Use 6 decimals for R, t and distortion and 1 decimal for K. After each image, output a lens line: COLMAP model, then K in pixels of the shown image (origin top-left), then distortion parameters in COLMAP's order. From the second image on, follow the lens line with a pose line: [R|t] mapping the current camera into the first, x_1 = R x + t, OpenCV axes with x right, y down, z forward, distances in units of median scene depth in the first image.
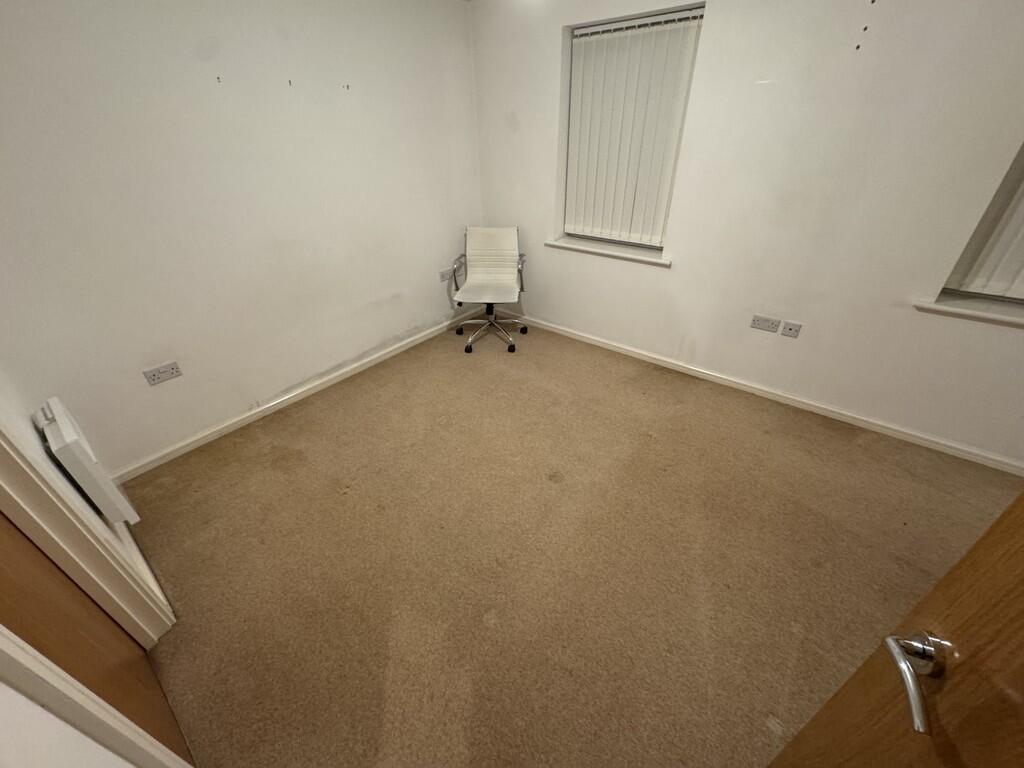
lens RADIAL K [[406.6, 0, 516.1], [0, 406.6, 386.1], [0, 0, 1]] dist [-0.002887, -0.000271]
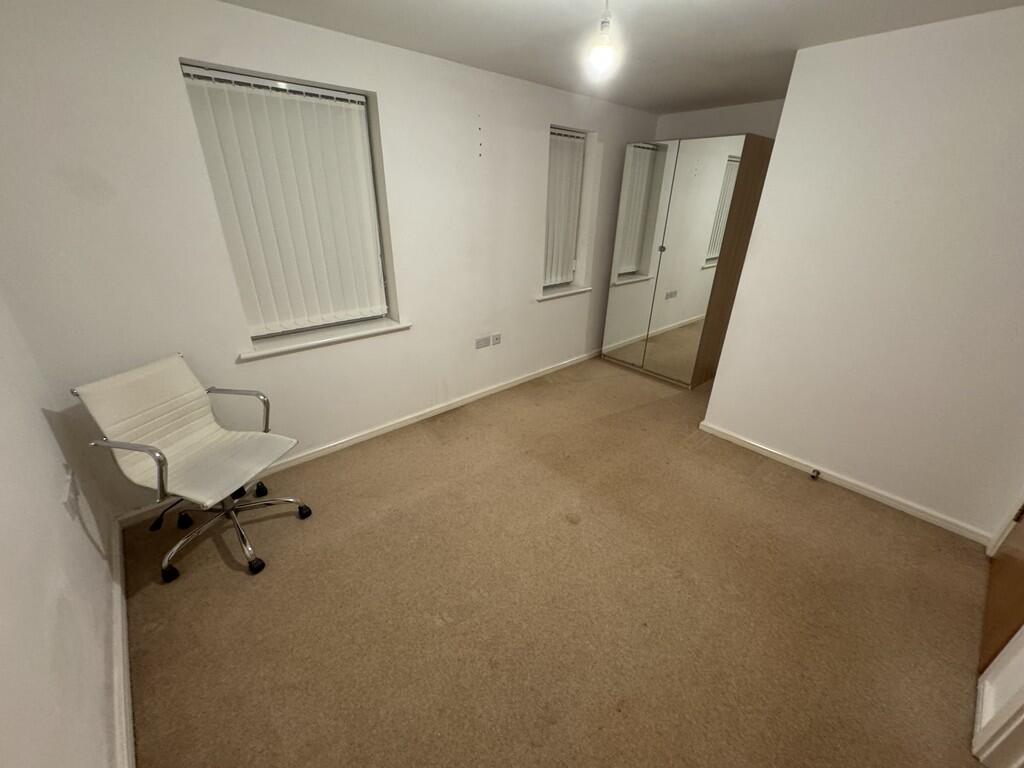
lens RADIAL K [[406.6, 0, 514.1], [0, 406.6, 382.8], [0, 0, 1]] dist [-0.002887, -0.000271]
pose [[0.166852, -0.395724, 0.903085, -0.540811], [0.508763, 0.819127, 0.264936, -0.308125], [-0.844583, 0.415252, 0.338003, 0.474078]]
